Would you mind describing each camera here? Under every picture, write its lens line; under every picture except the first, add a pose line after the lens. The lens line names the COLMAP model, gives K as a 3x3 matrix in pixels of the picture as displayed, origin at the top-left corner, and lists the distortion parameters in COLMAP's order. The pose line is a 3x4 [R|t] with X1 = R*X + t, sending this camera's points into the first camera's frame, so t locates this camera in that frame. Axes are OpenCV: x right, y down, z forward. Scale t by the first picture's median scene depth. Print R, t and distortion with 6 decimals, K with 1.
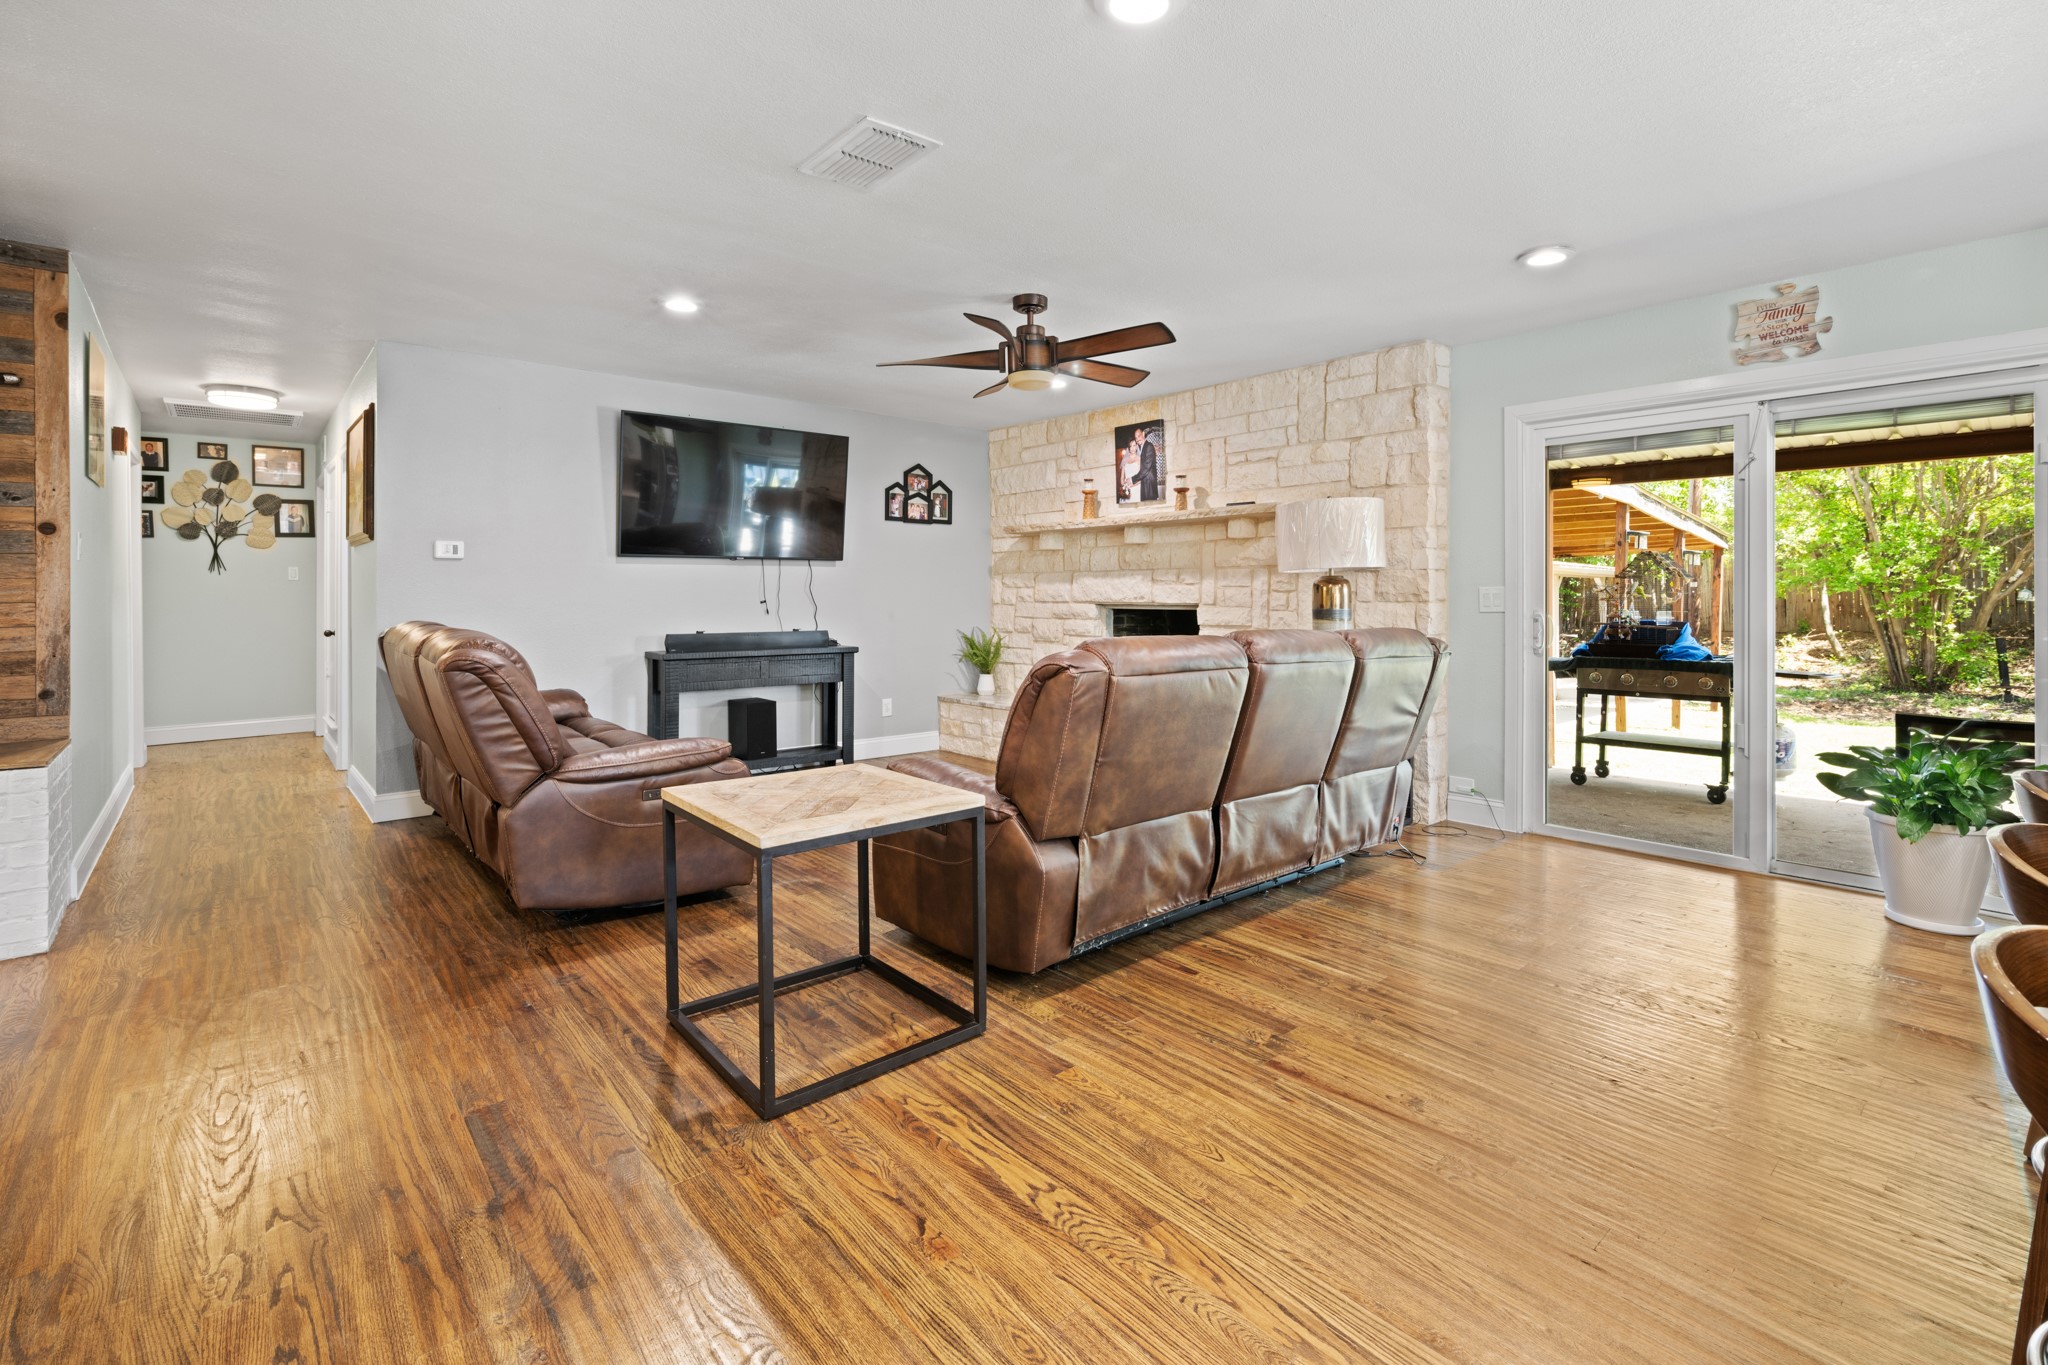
lens RADIAL K [[889.5, 0, 965.5], [0, 889.5, 588.8], [0, 0, 1]] dist [0.002959, -0.000209]
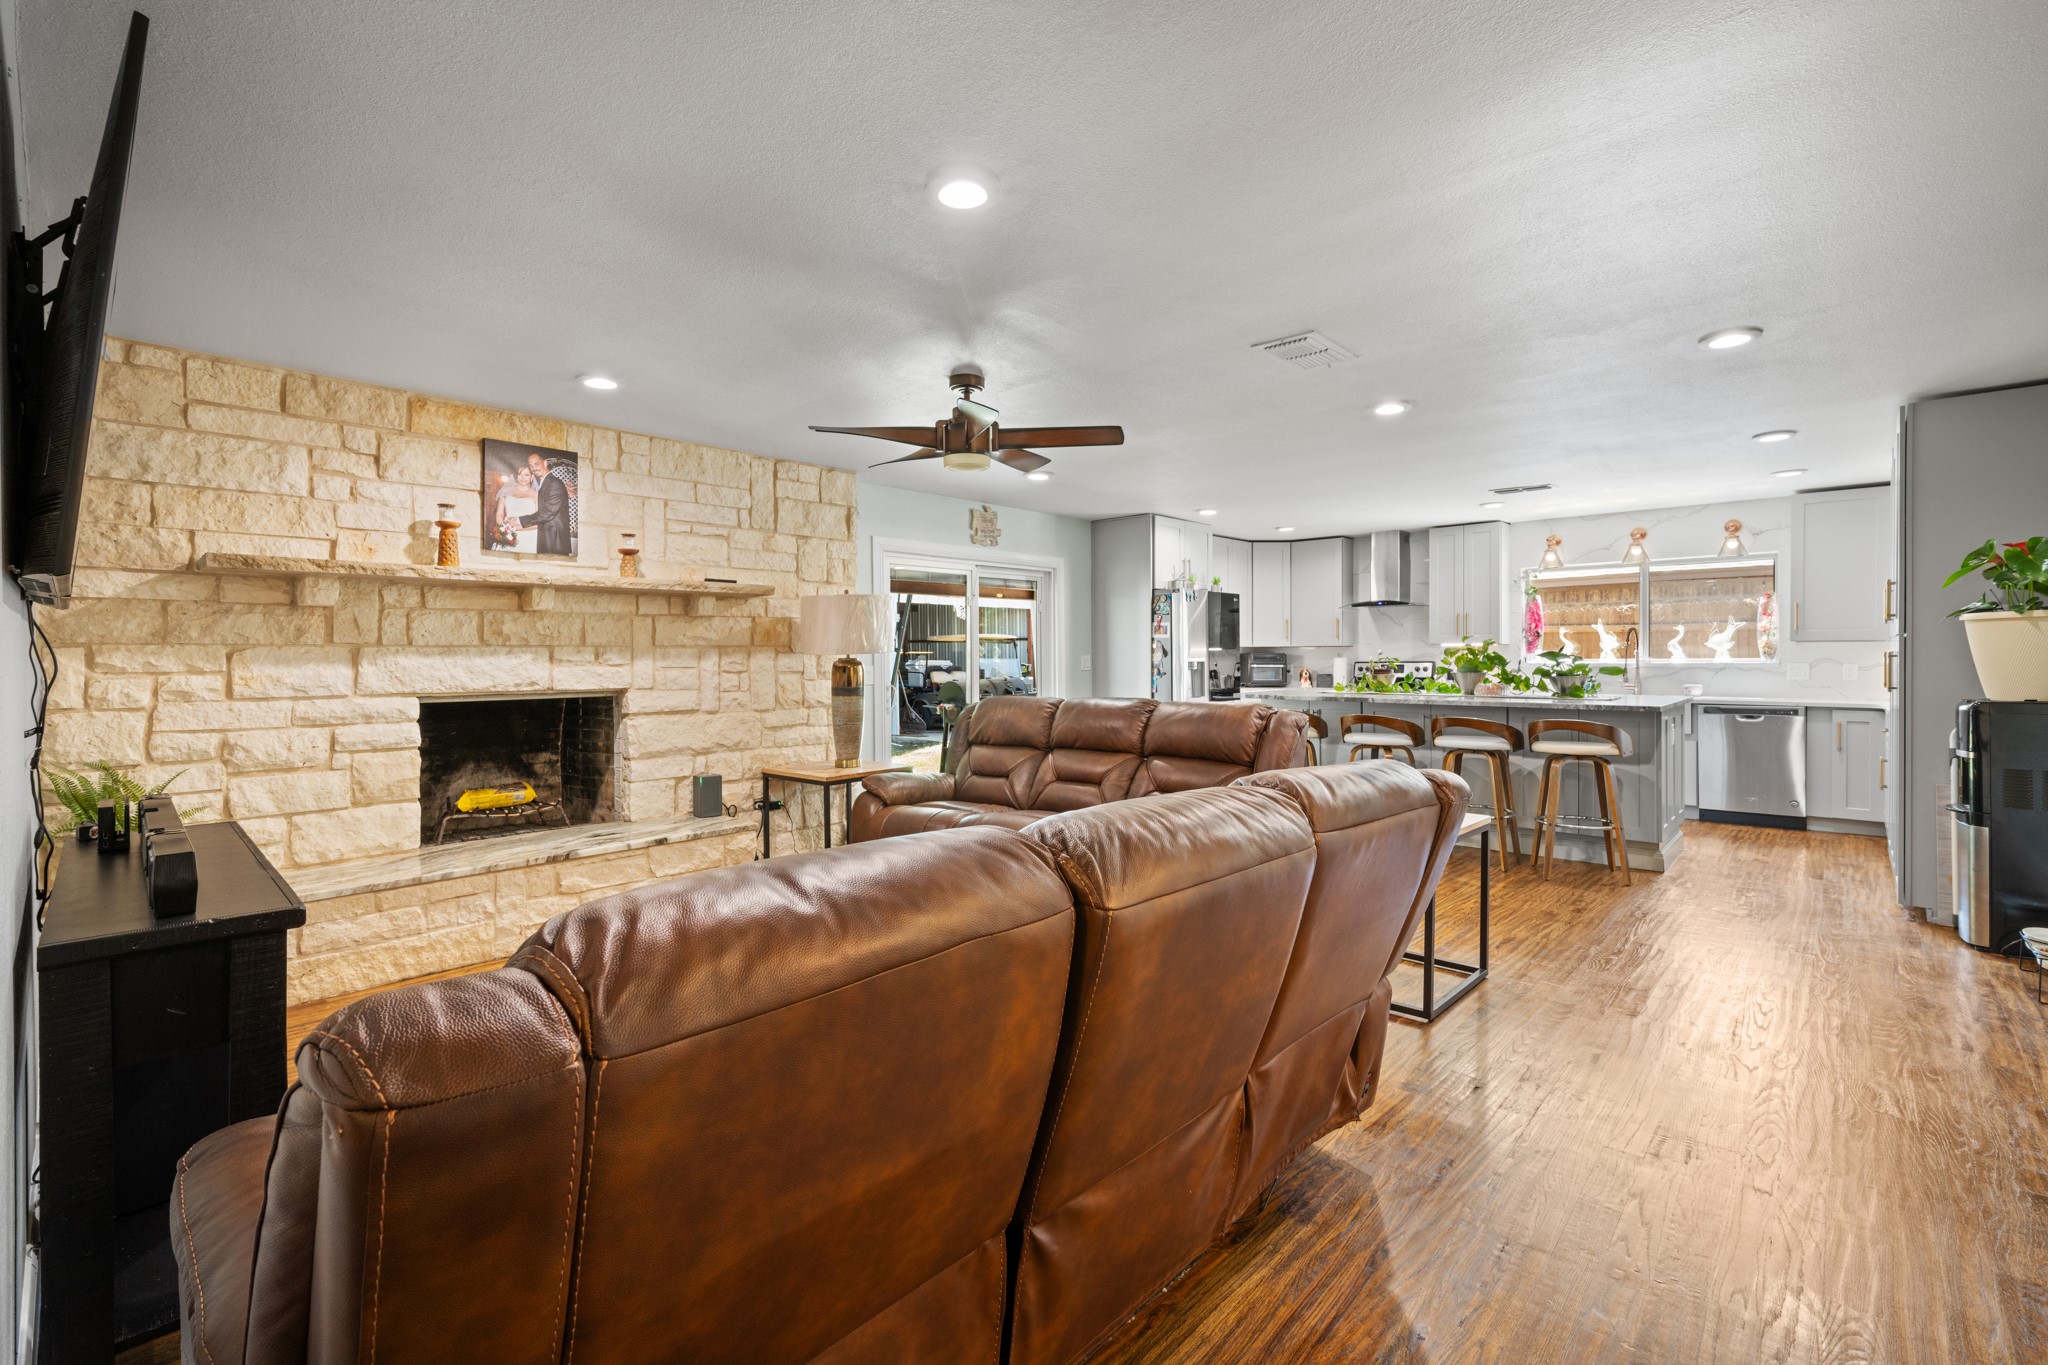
lens RADIAL K [[889.5, 0, 1025.1], [0, 889.5, 670.0], [0, 0, 1]] dist [0.002959, -0.000209]
pose [[-0.113163, -0.009718, 0.993529, -0.620355], [0.002989, 0.999944, 0.010121, -0.008299], [-0.993572, 0.004115, -0.113128, 0.727548]]
